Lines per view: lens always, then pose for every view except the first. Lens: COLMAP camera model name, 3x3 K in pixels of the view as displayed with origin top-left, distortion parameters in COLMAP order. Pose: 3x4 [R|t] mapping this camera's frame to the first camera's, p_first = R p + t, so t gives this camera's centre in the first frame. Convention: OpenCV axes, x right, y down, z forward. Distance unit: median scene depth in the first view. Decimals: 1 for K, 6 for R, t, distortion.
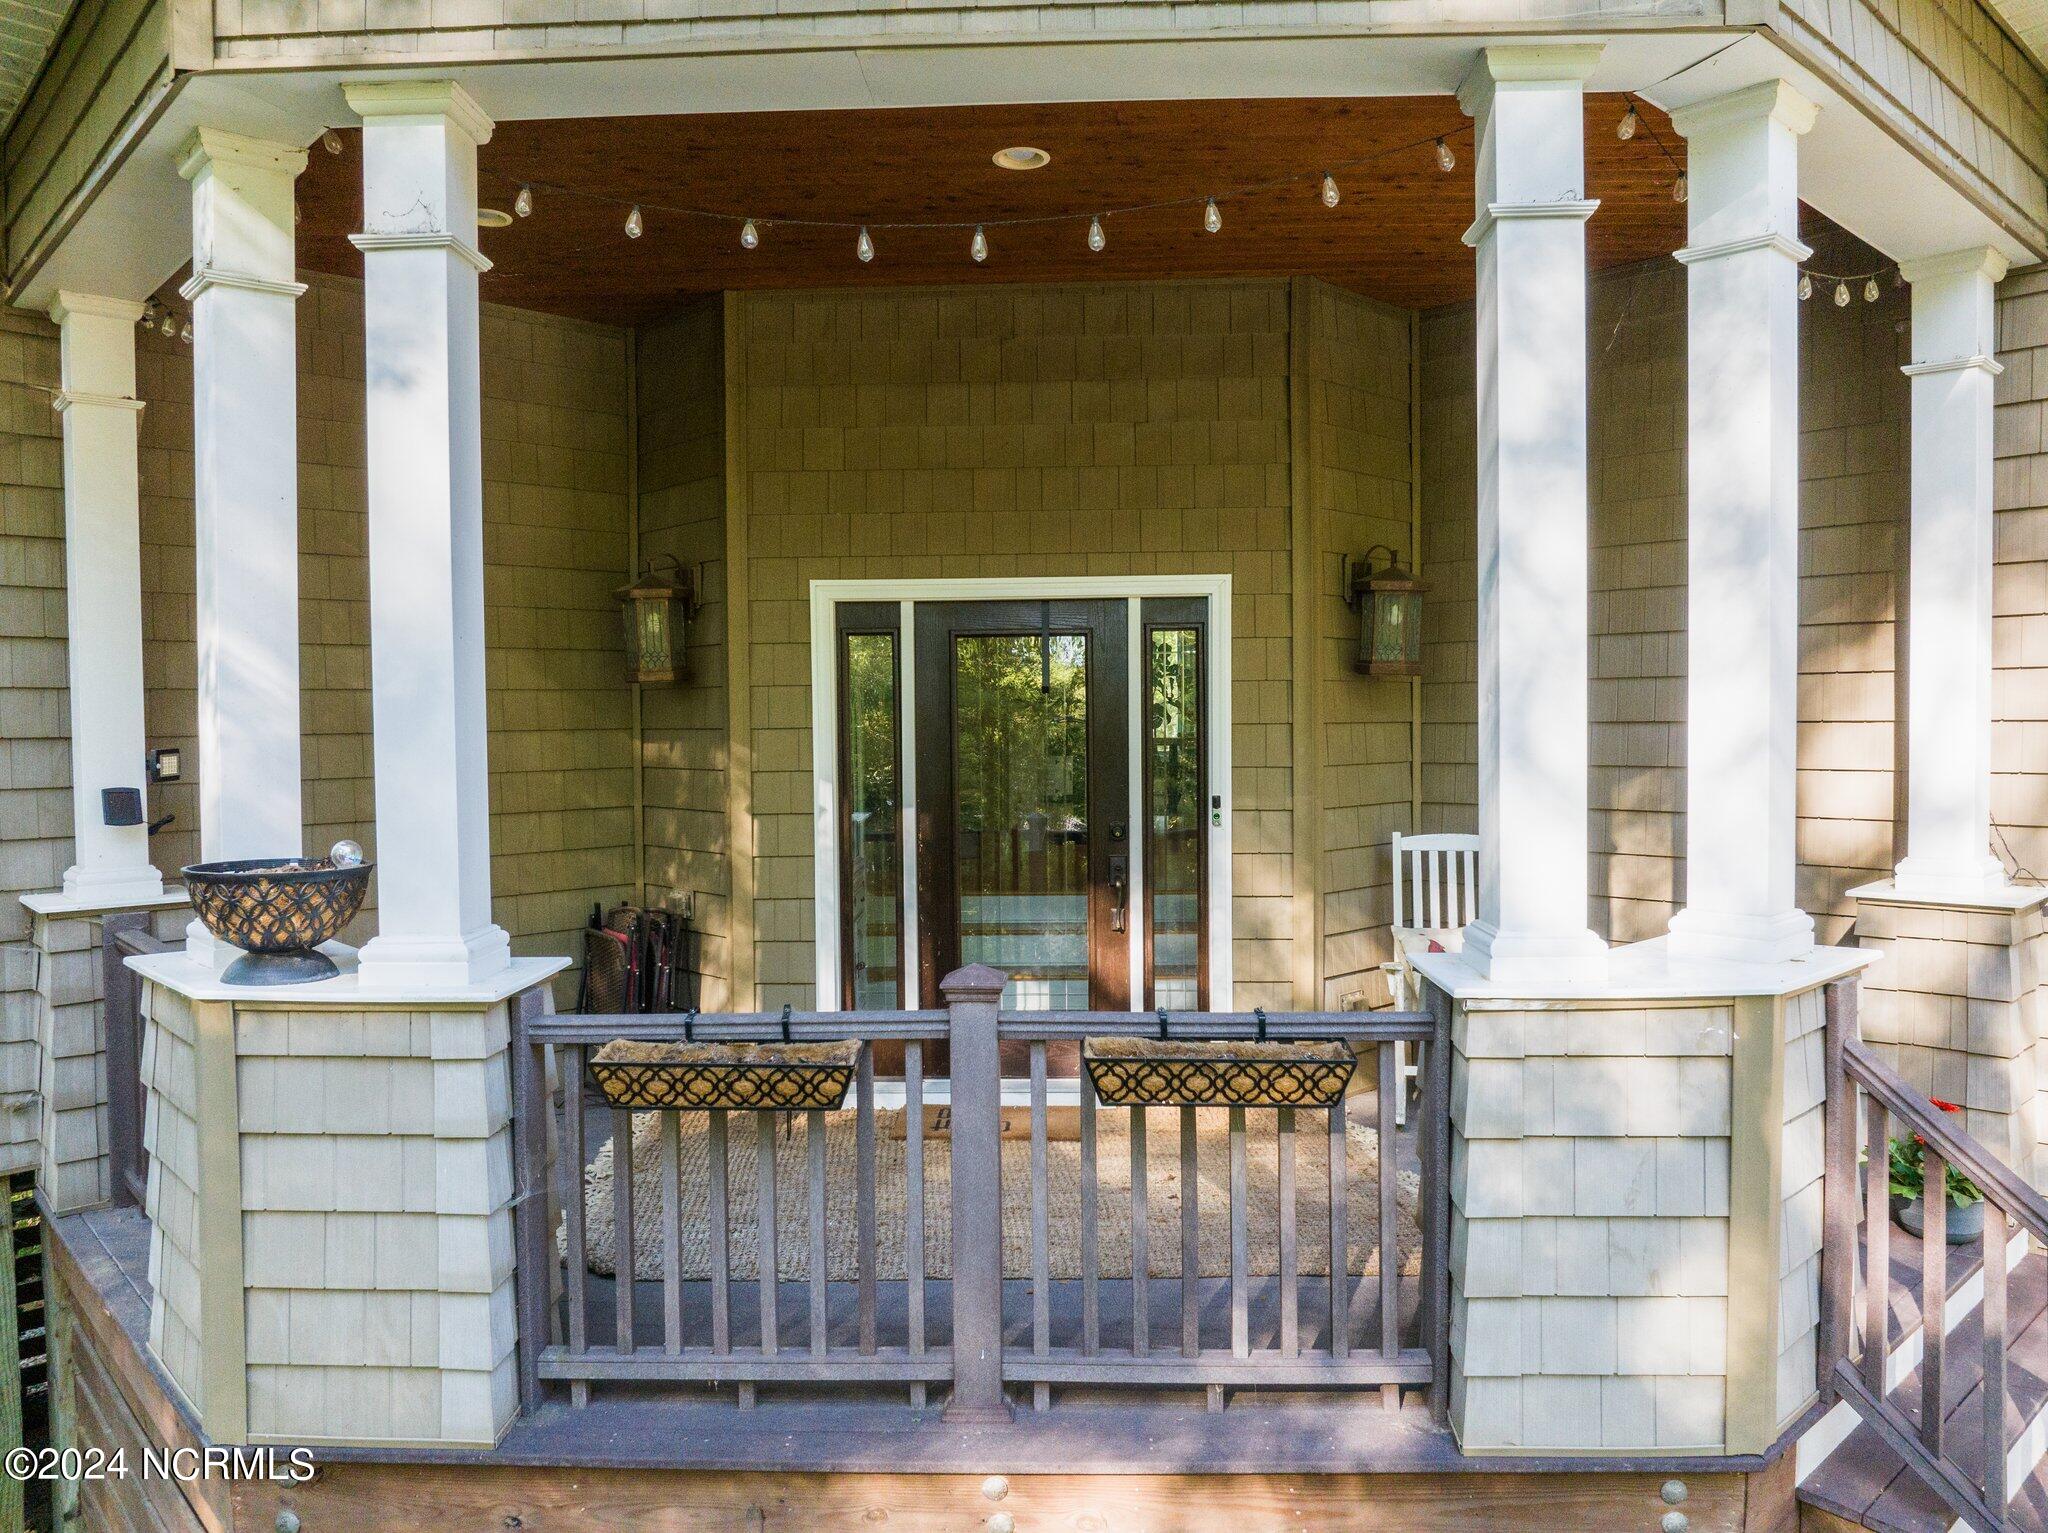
lens RADIAL K [[1449.0, 0, 1024.0], [0, 1449.0, 766.5], [0, 0, 1]] dist [-0.033423, 0.001332]
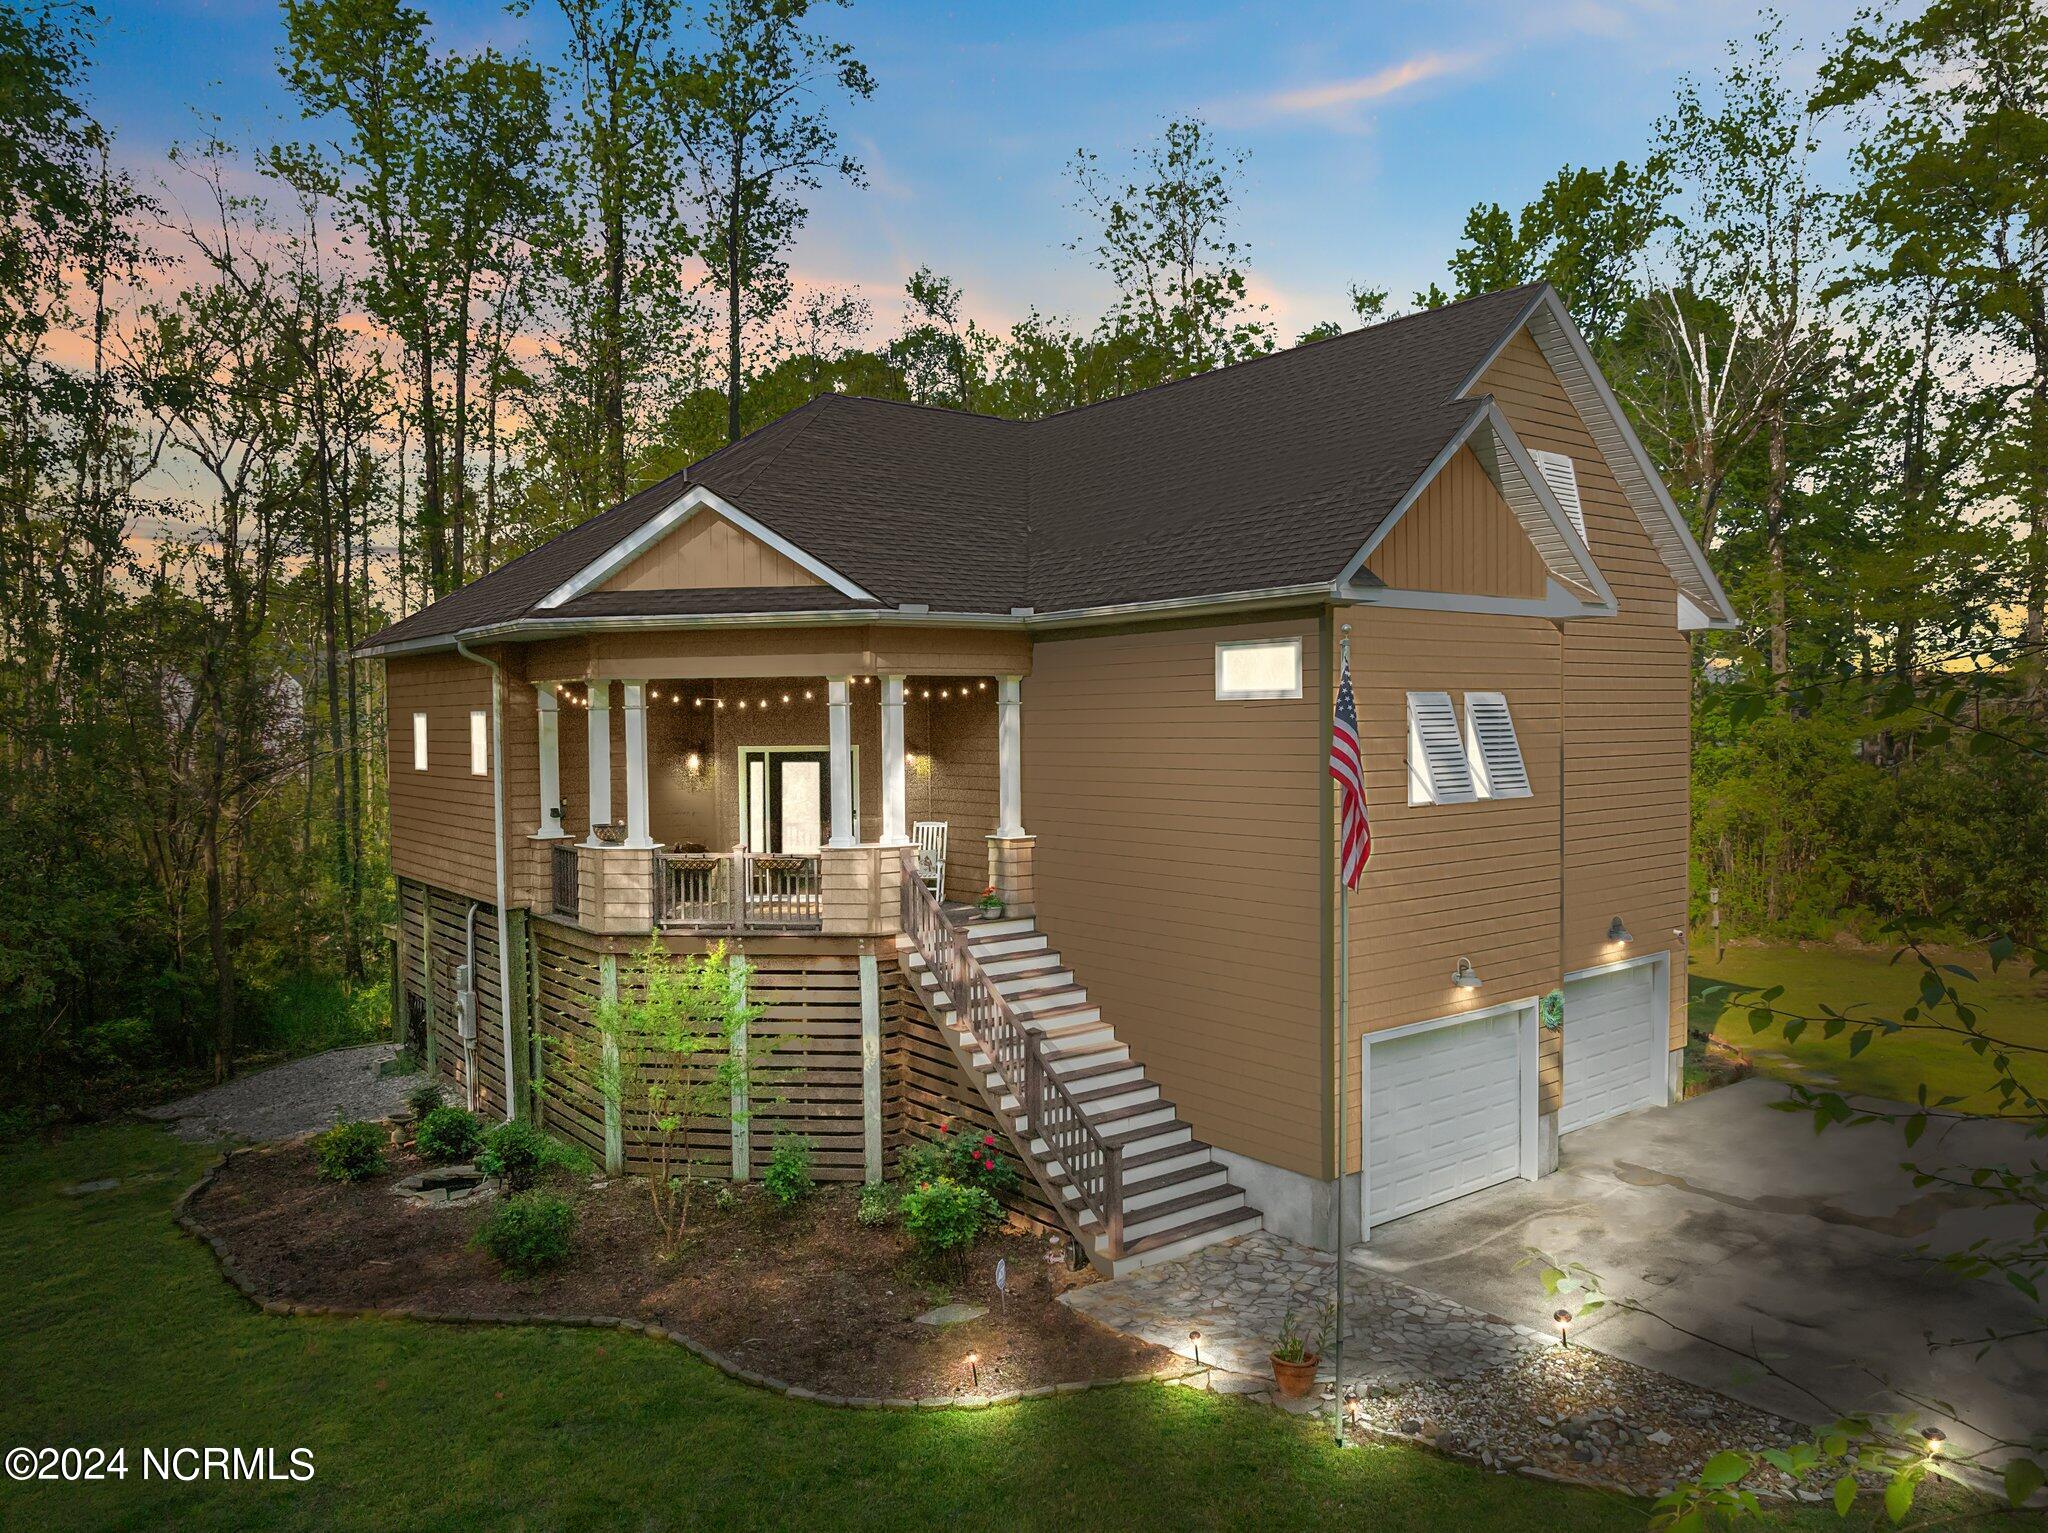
lens RADIAL K [[1440.4, 0, 1024.0], [0, 1440.4, 766.5], [0, 0, 1]] dist [-0.029037, -0.000795]
pose [[0.996292, -0.000102, -0.086039, 1.005174], [-0.000034, 0.999999, -0.001572, -0.093946], [0.086039, 0.001569, 0.996291, -2.860978]]
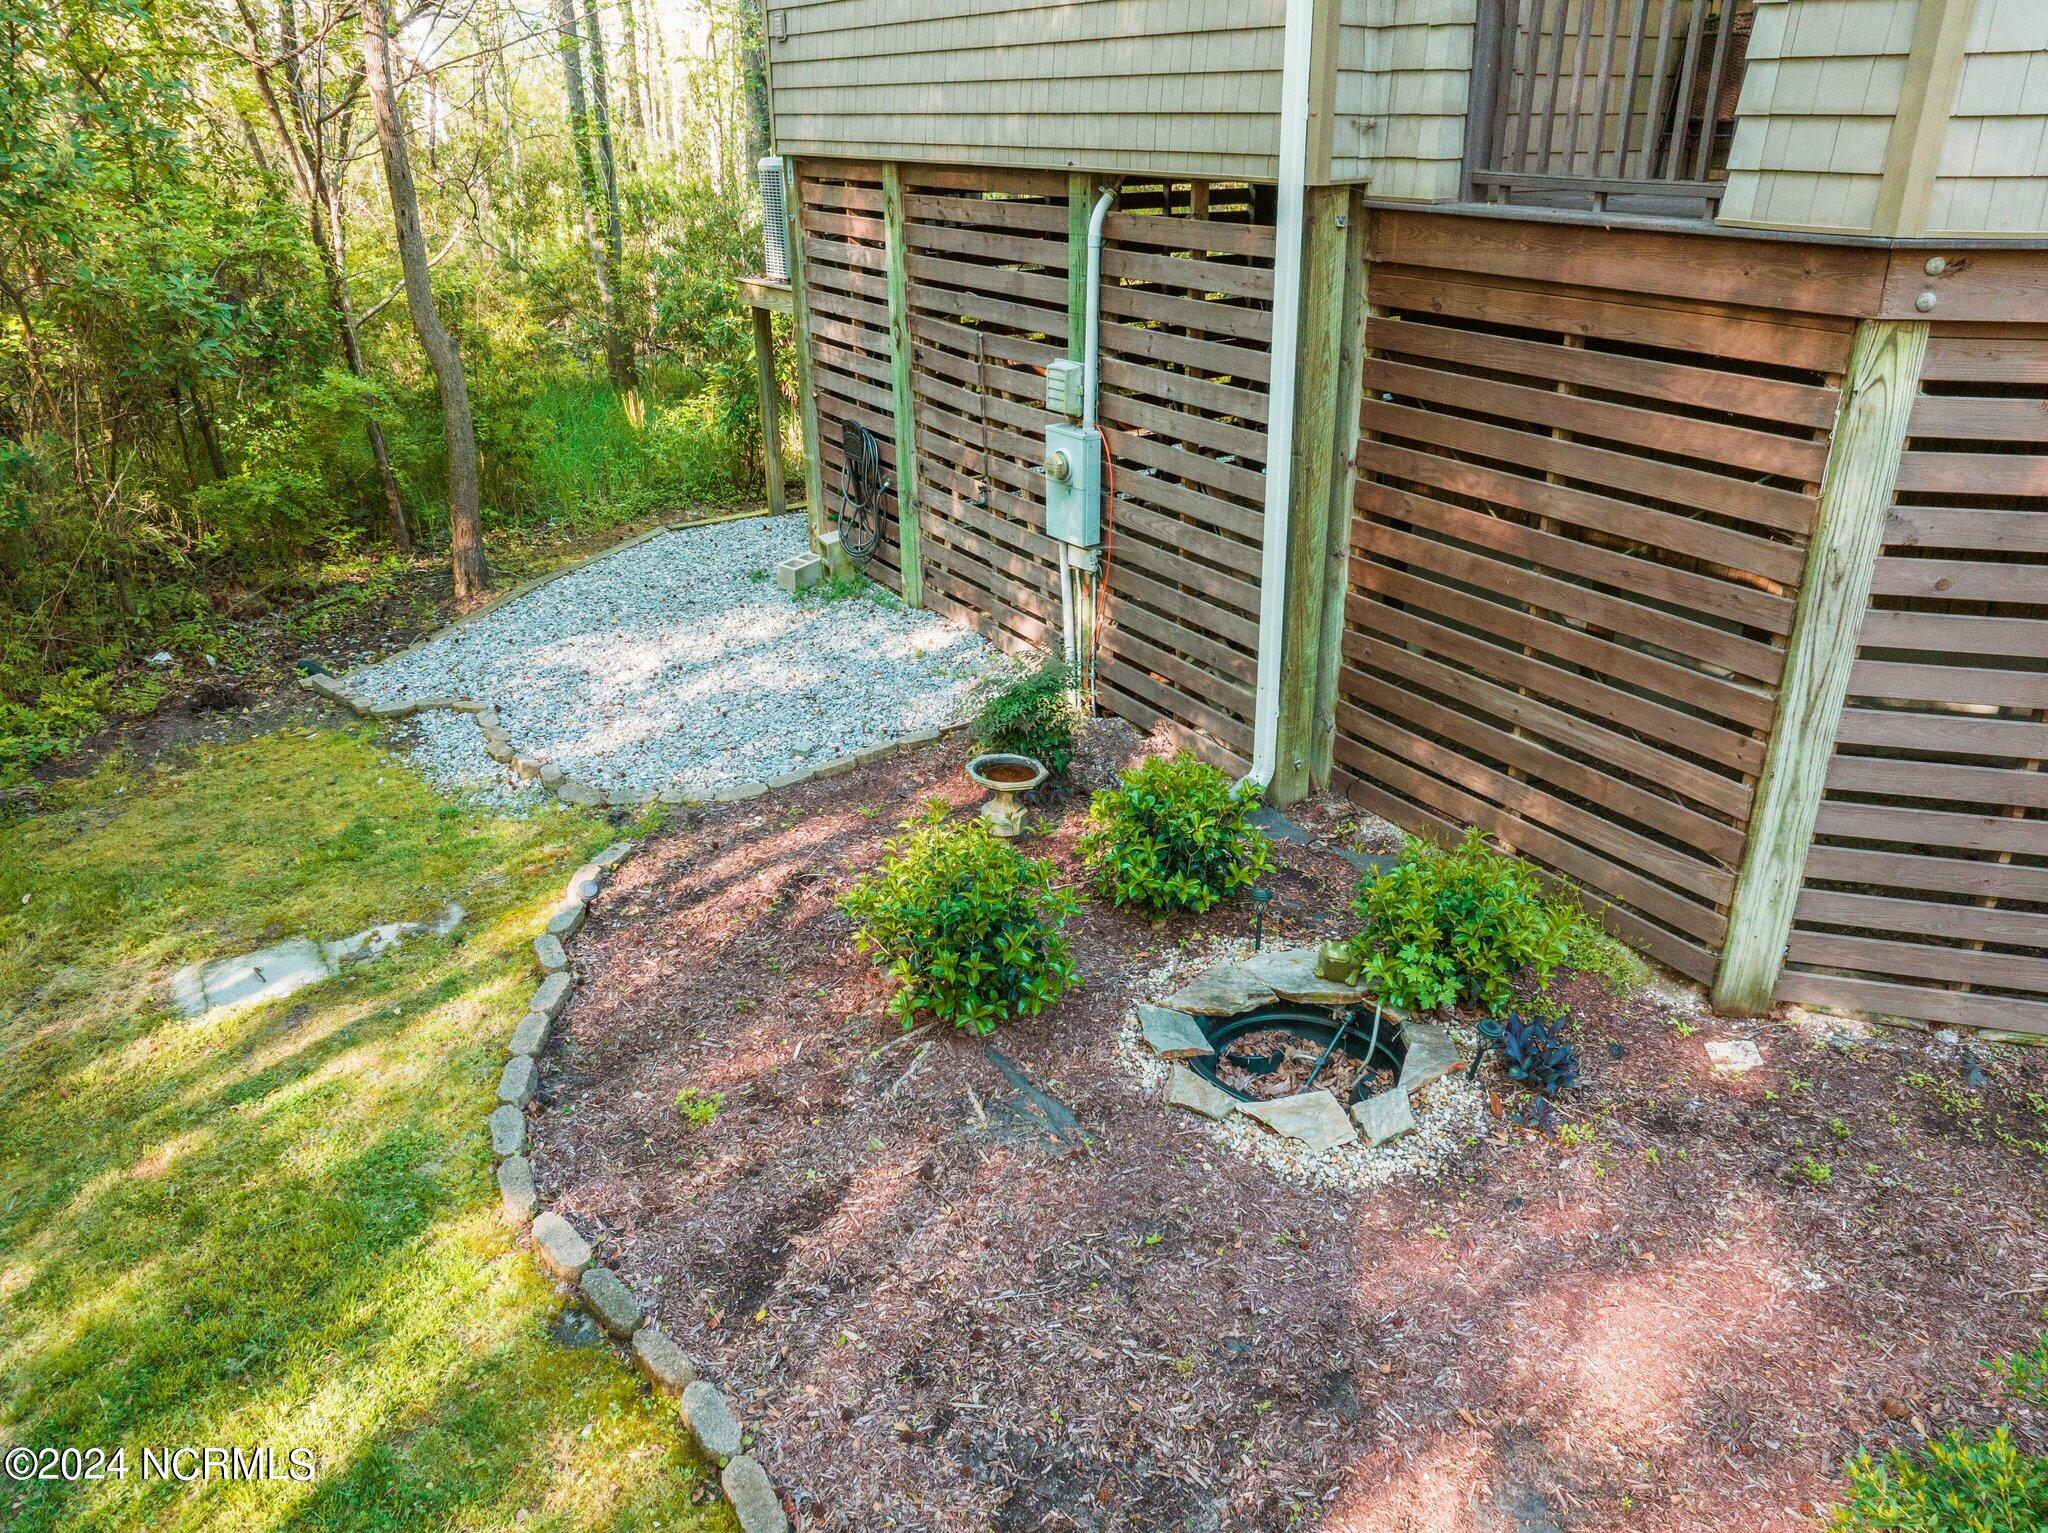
lens RADIAL K [[1452.6, 0, 1024.0], [0, 1452.6, 766.5], [0, 0, 1]] dist [-0.041181, 0.001618]
pose [[0.983131, 0.076353, -0.166205, -0.766590], [-0.006870, 0.923475, 0.383598, 0.283890], [0.182775, -0.375985, 0.908421, -0.453698]]
